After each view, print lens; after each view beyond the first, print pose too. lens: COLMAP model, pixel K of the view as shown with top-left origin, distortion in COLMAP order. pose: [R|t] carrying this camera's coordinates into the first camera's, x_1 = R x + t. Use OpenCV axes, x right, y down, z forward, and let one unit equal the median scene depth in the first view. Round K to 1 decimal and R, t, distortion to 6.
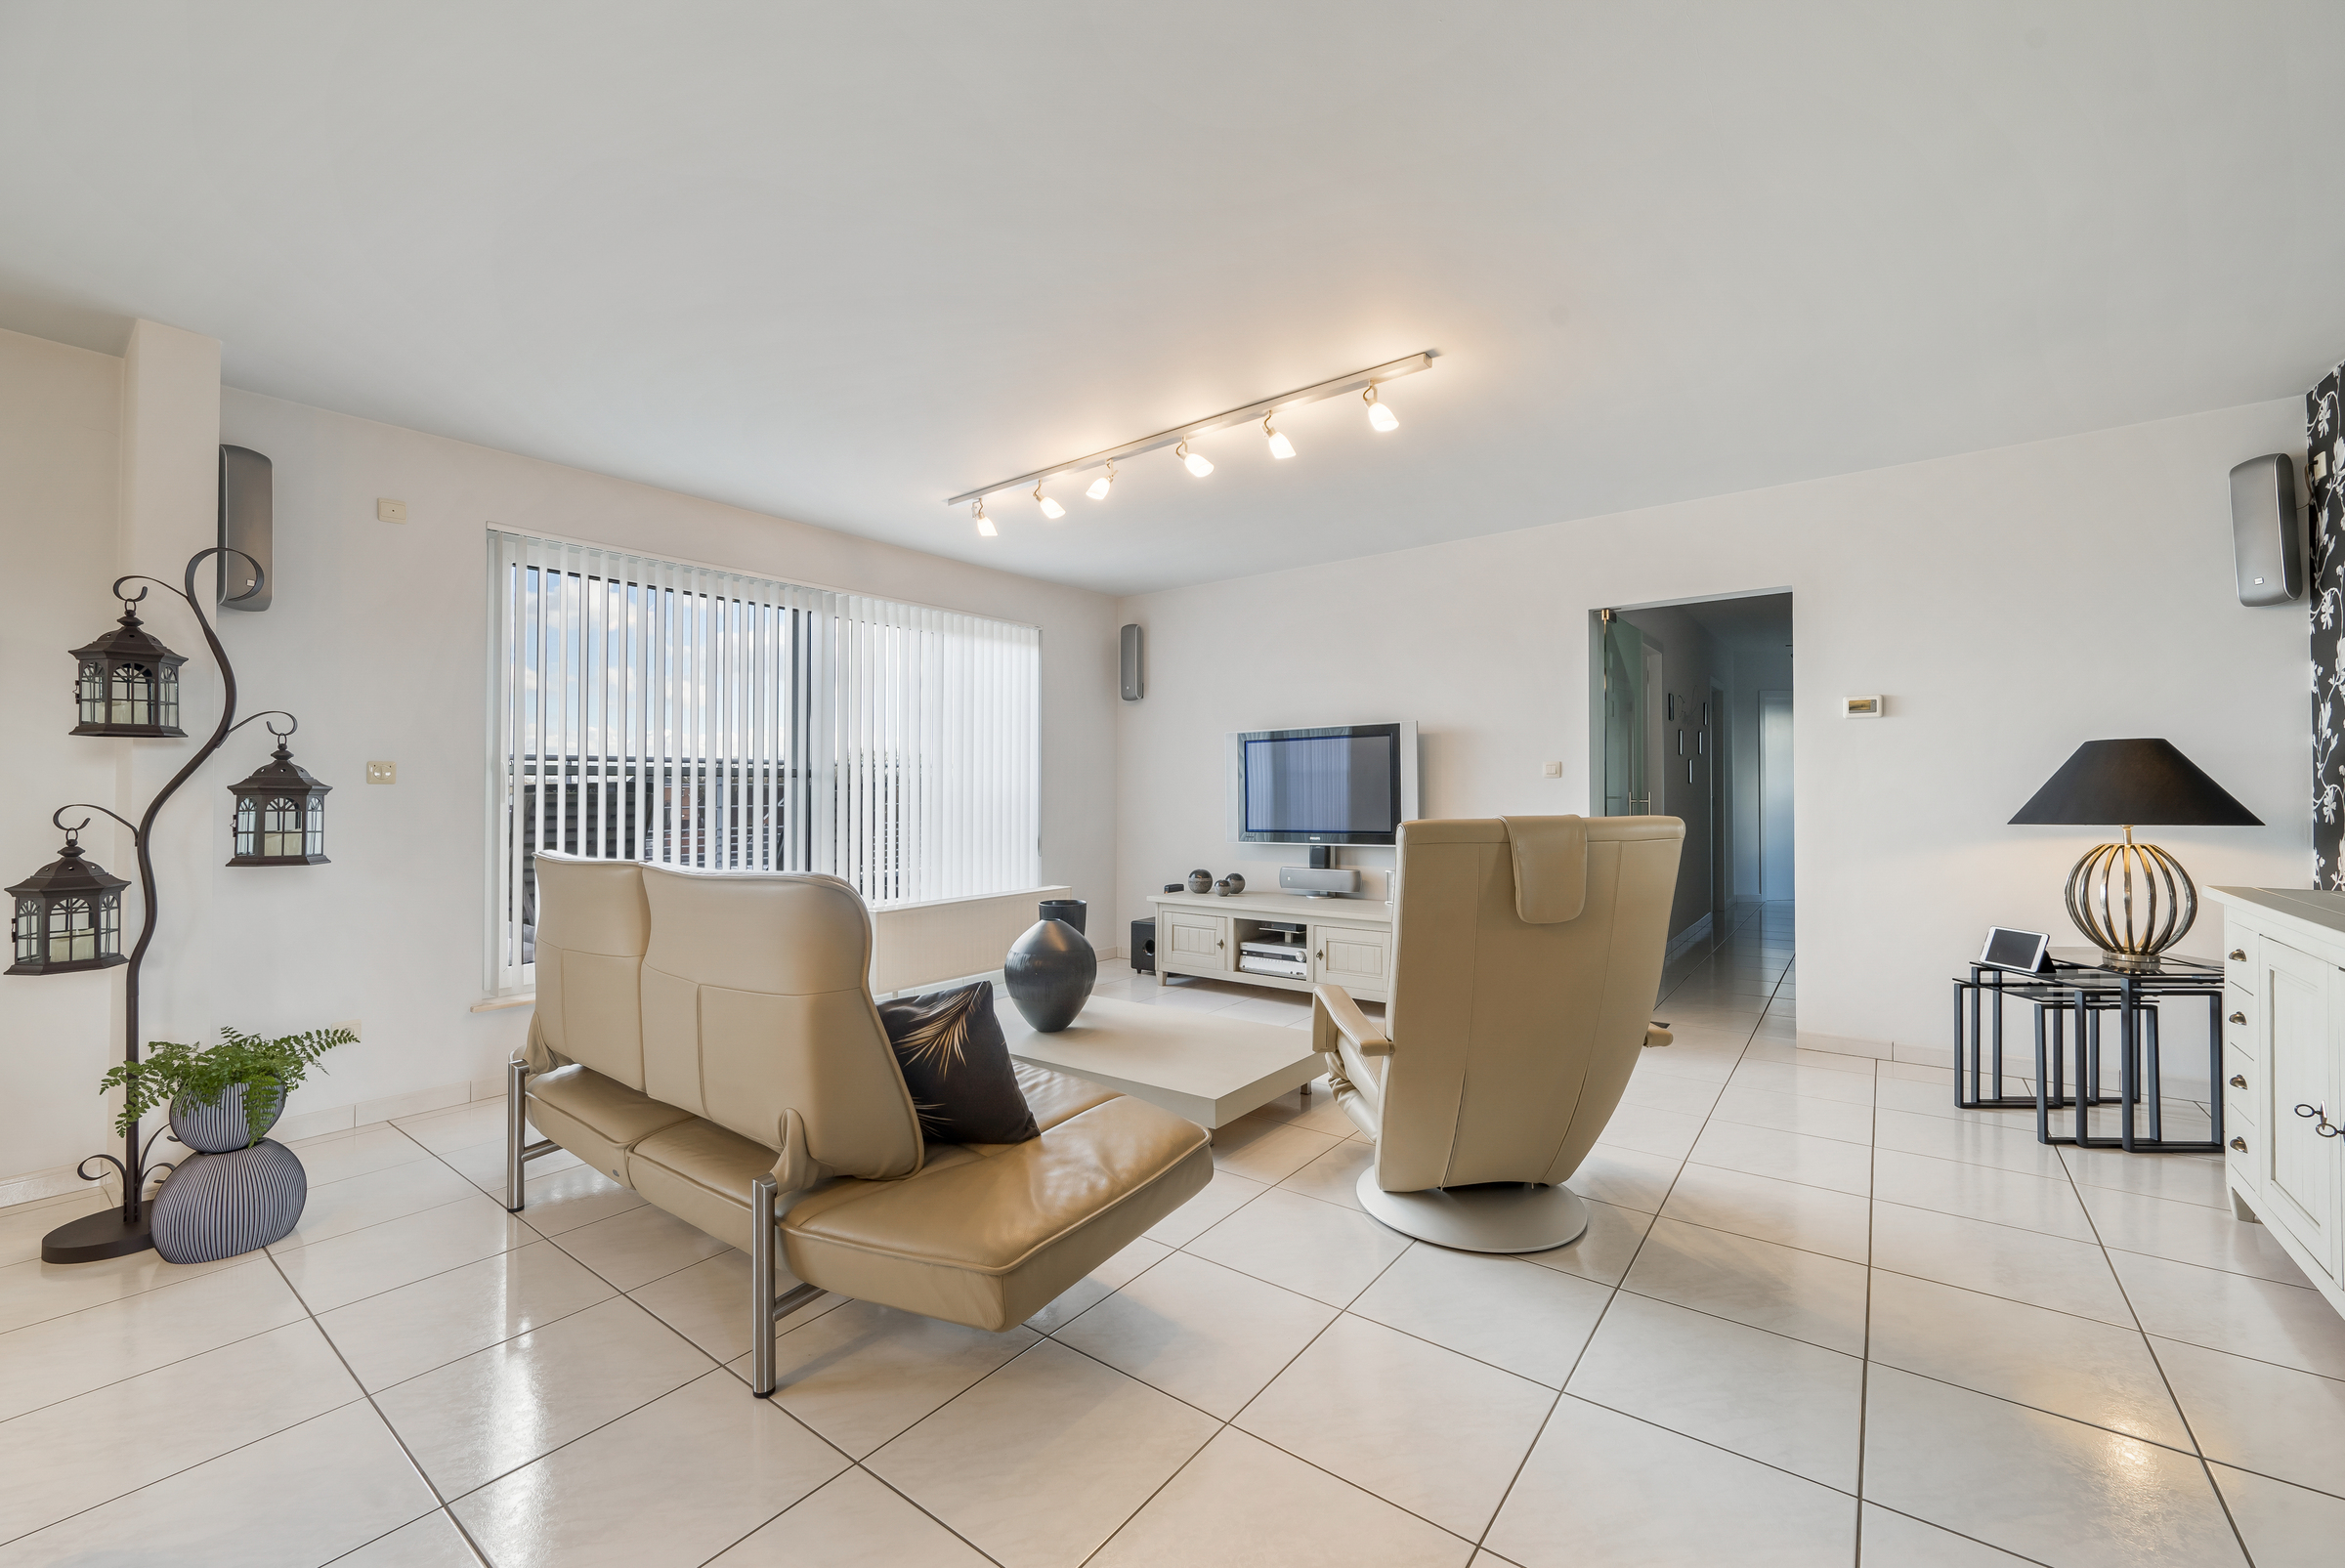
lens RADIAL K [[925.9, 0, 1165.1], [0, 925.9, 790.3], [0, 0, 1]] dist [-0.012048, 0.000862]
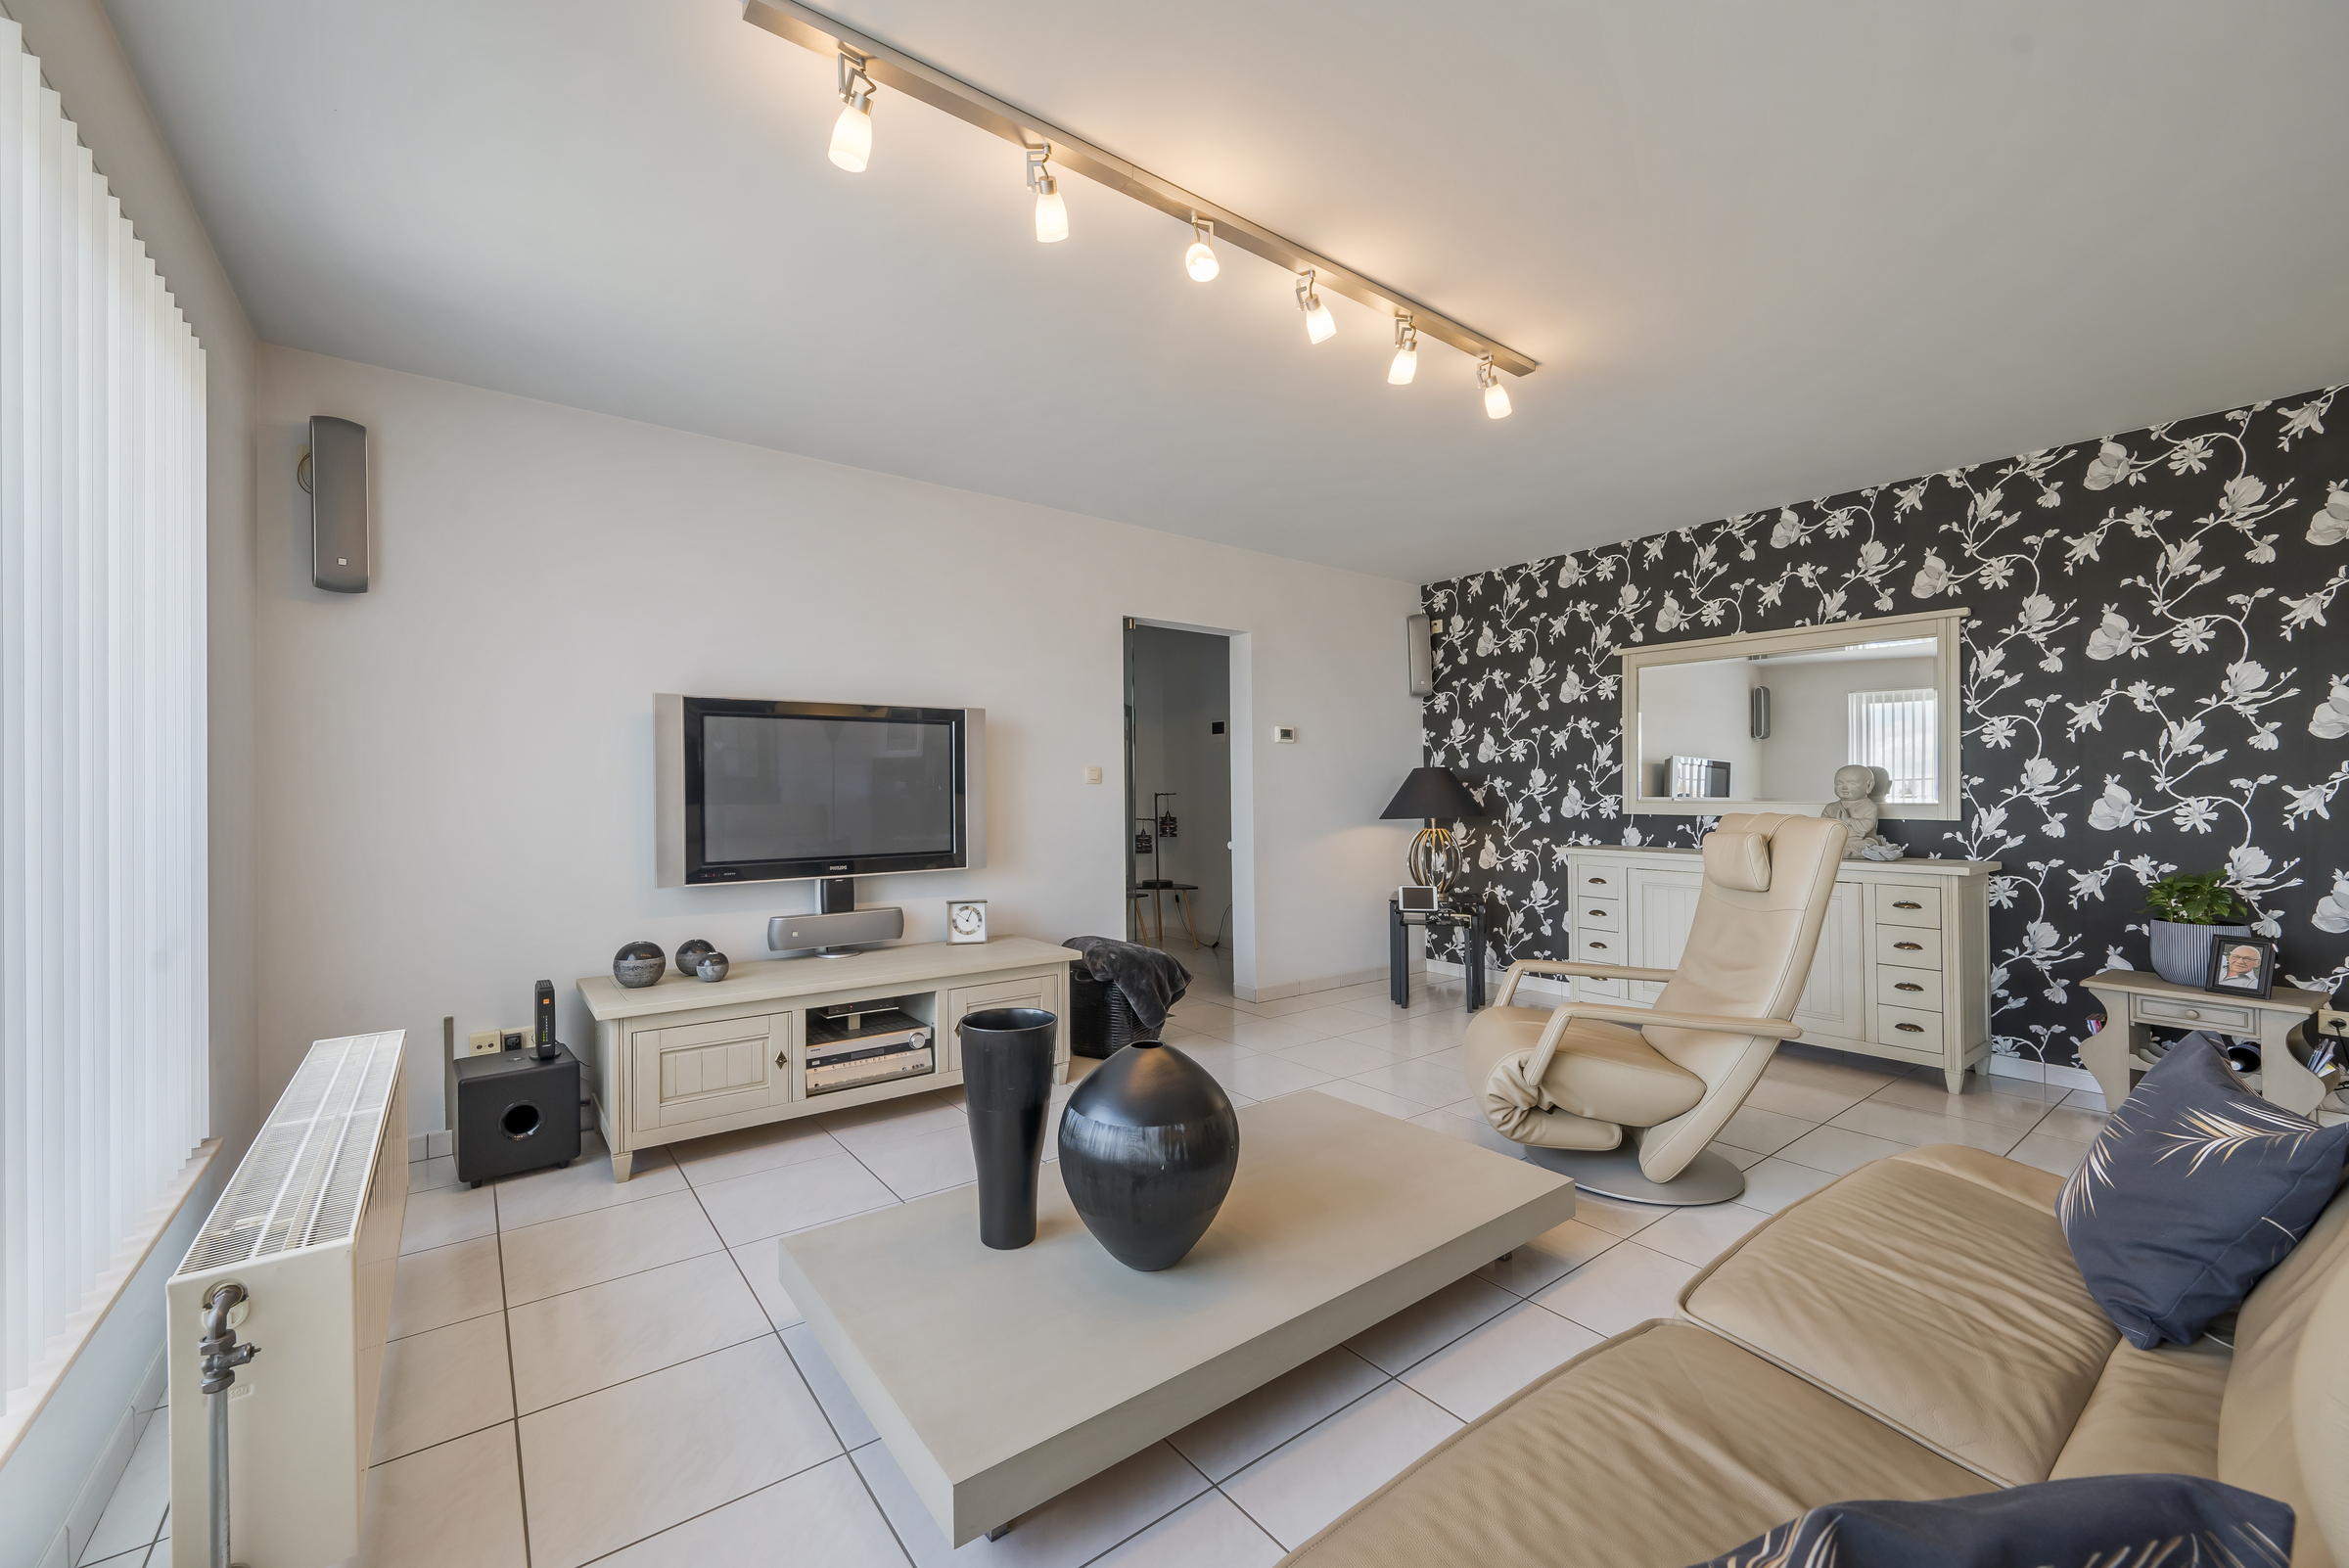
lens RADIAL K [[927.6, 0, 1167.5], [0, 927.6, 797.1], [0, 0, 1]] dist [-0.012048, 0.000862]
pose [[0.263186, 0.003422, 0.964739, -0.721738], [0.000295, 0.999993, -0.003628, 0.005356], [-0.964745, 0.001239, 0.263184, 1.013776]]
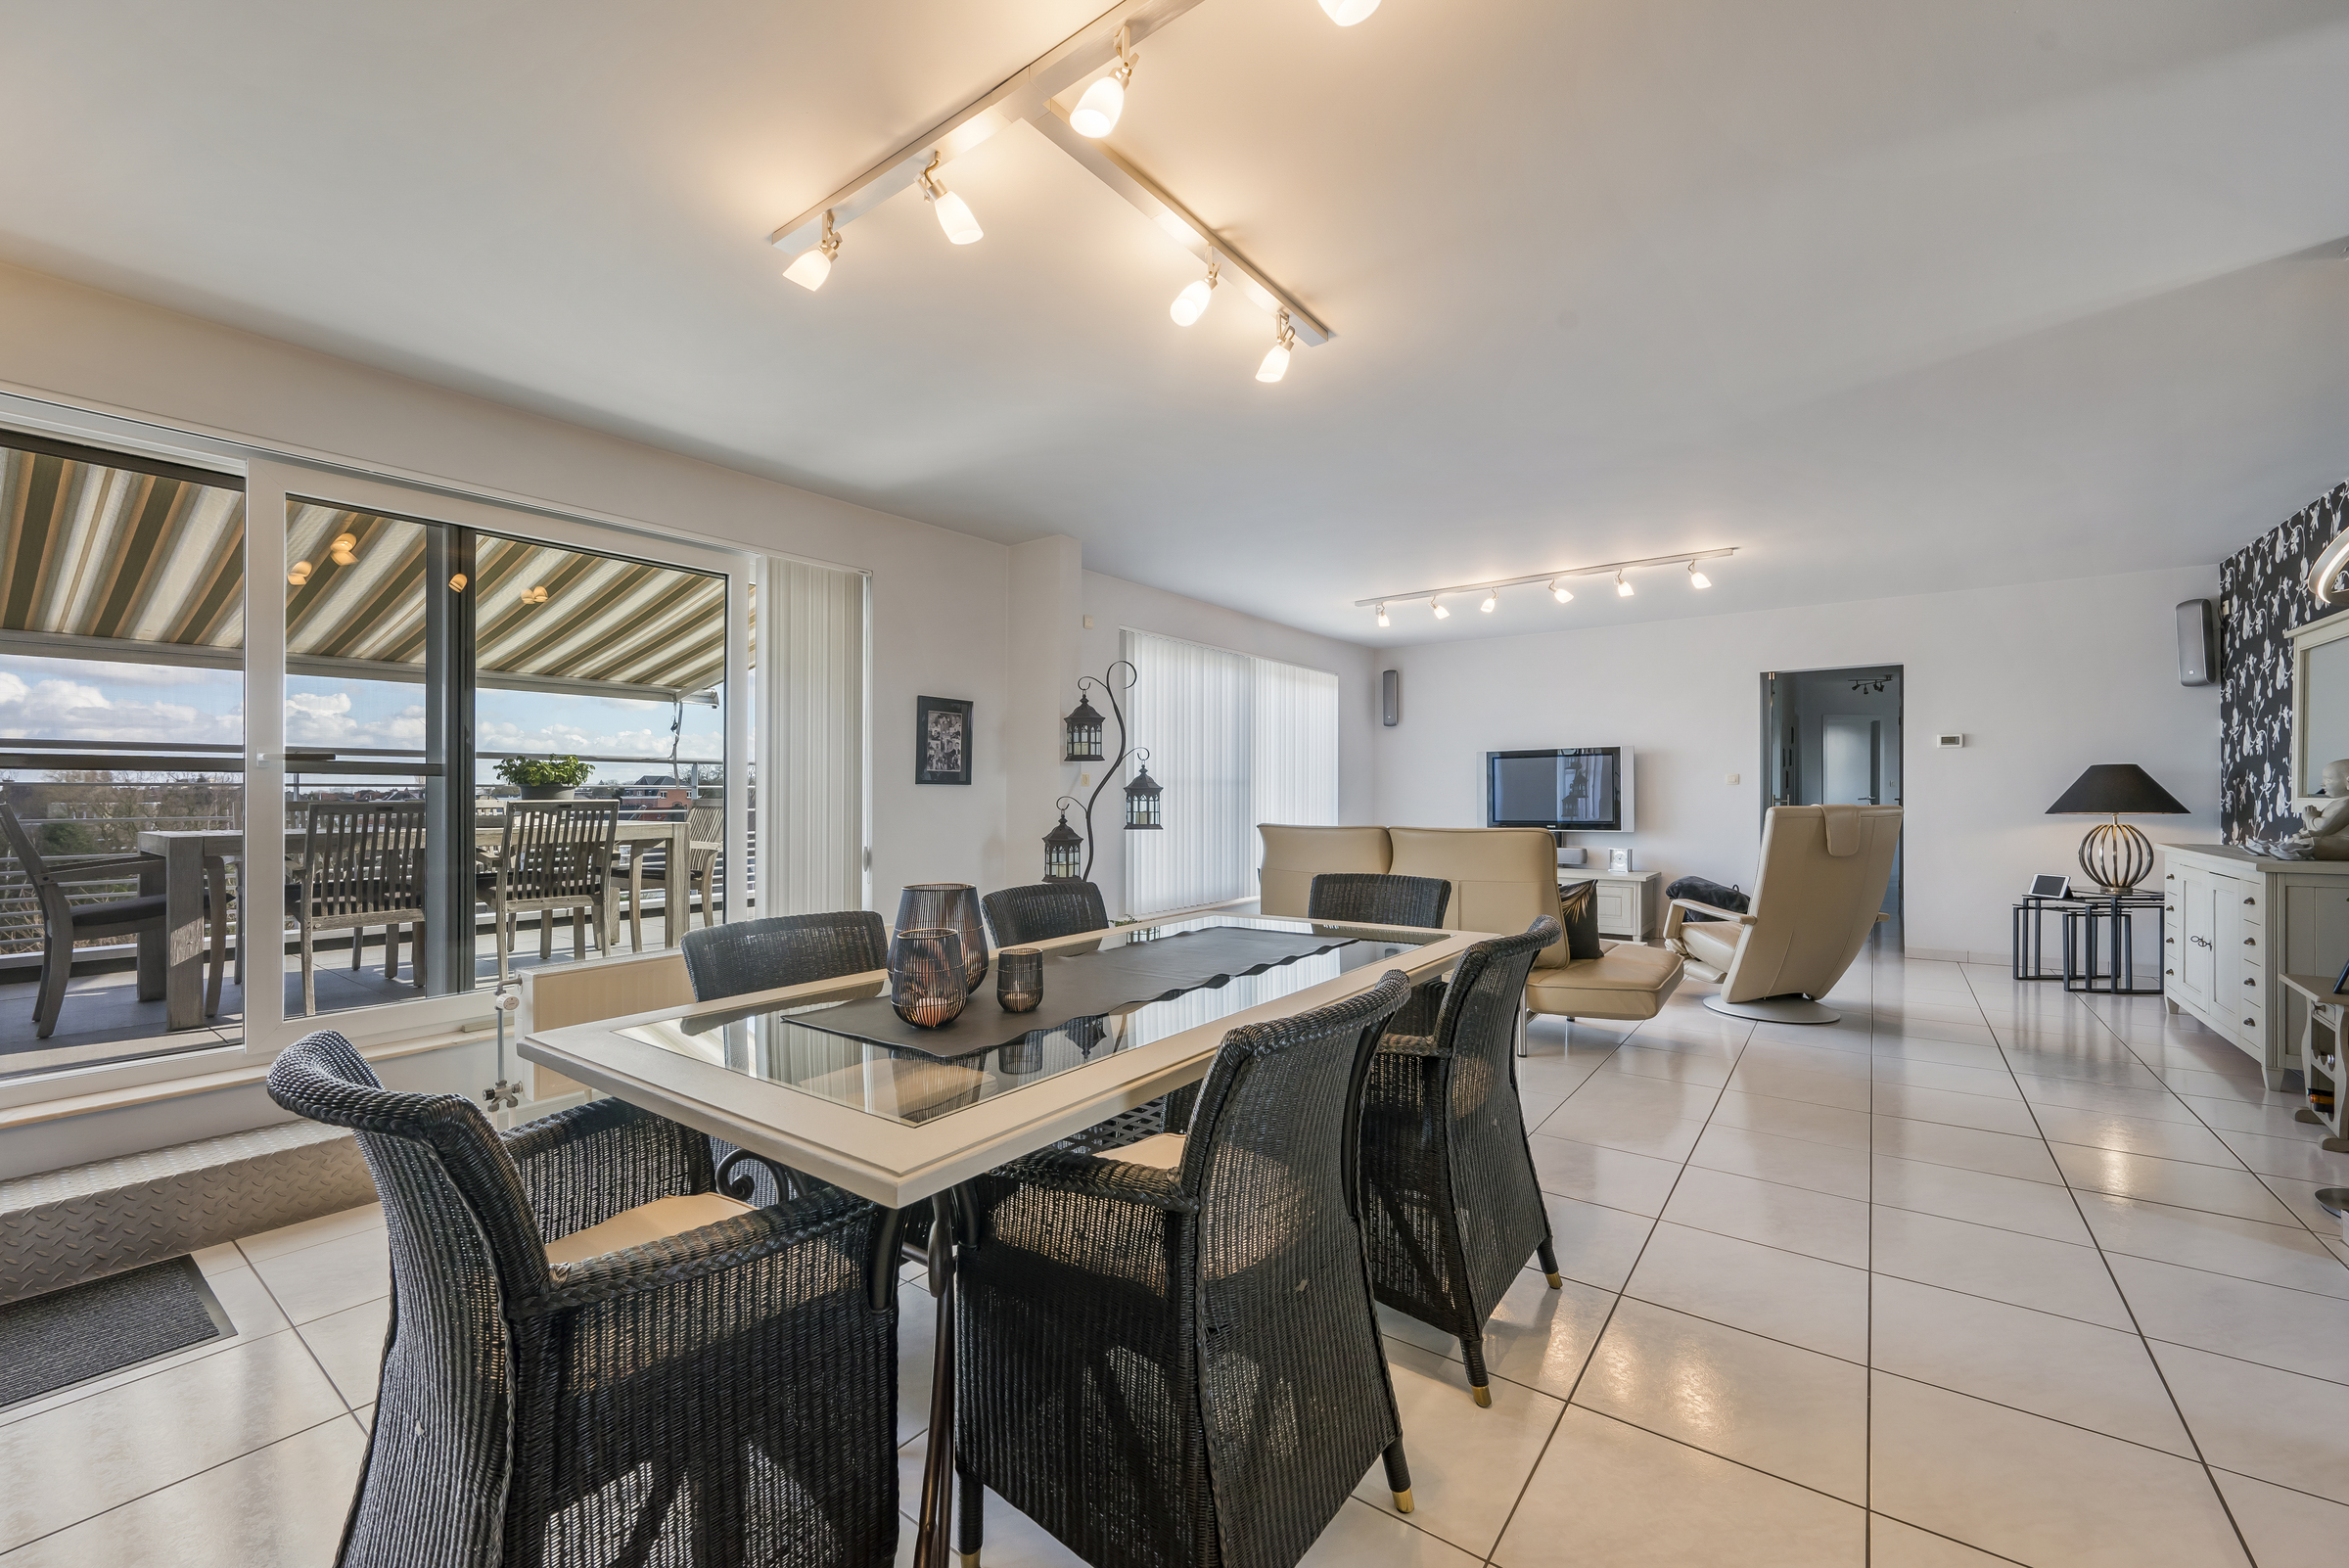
lens RADIAL K [[927.6, 0, 1172.7], [0, 927.6, 791.9], [0, 0, 1]] dist [-0.012048, 0.000862]
pose [[0.999989, 0.003760, 0.002666, -0.732683], [-0.003758, 0.999993, -0.000852, 0.004764], [-0.002670, 0.000842, 0.999996, -0.727837]]
